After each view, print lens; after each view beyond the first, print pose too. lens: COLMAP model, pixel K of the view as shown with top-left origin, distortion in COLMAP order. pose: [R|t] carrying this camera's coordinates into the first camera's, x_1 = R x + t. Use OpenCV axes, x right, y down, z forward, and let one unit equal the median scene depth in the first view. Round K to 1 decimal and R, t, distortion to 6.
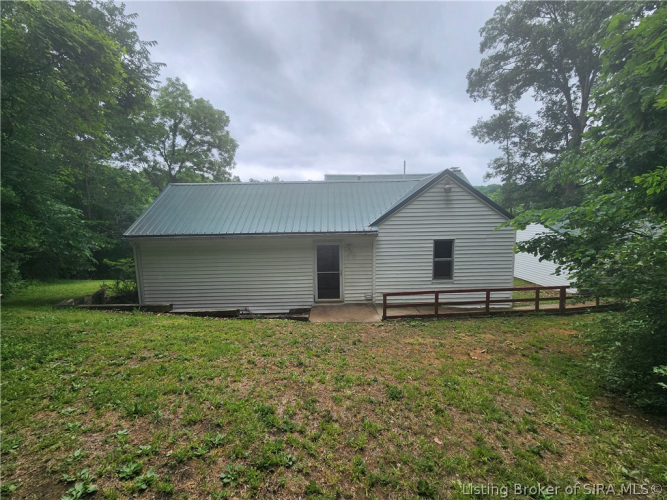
lens RADIAL K [[273.7, 0, 333.5], [0, 273.7, 250.0], [0, 0, 1]] dist [-0.011173, 0.000091]
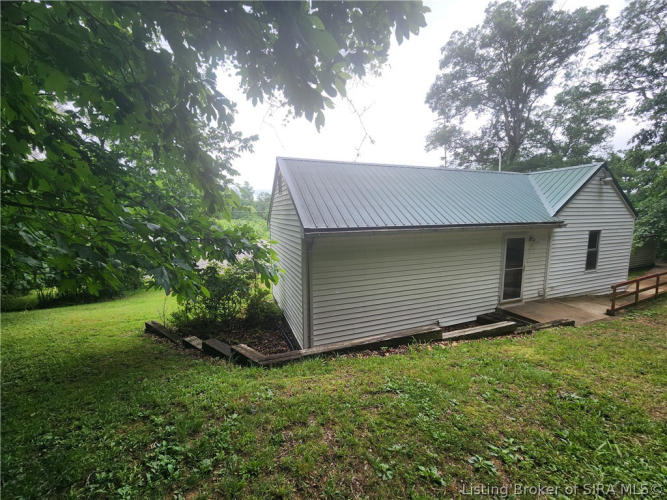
lens RADIAL K [[273.7, 0, 333.5], [0, 273.7, 250.0], [0, 0, 1]] dist [-0.011173, 0.000091]
pose [[0.938910, -0.034203, 0.342458, -0.846968], [0.038421, 0.999246, -0.005540, 0.003261], [-0.342011, 0.018359, 0.939517, 0.365826]]
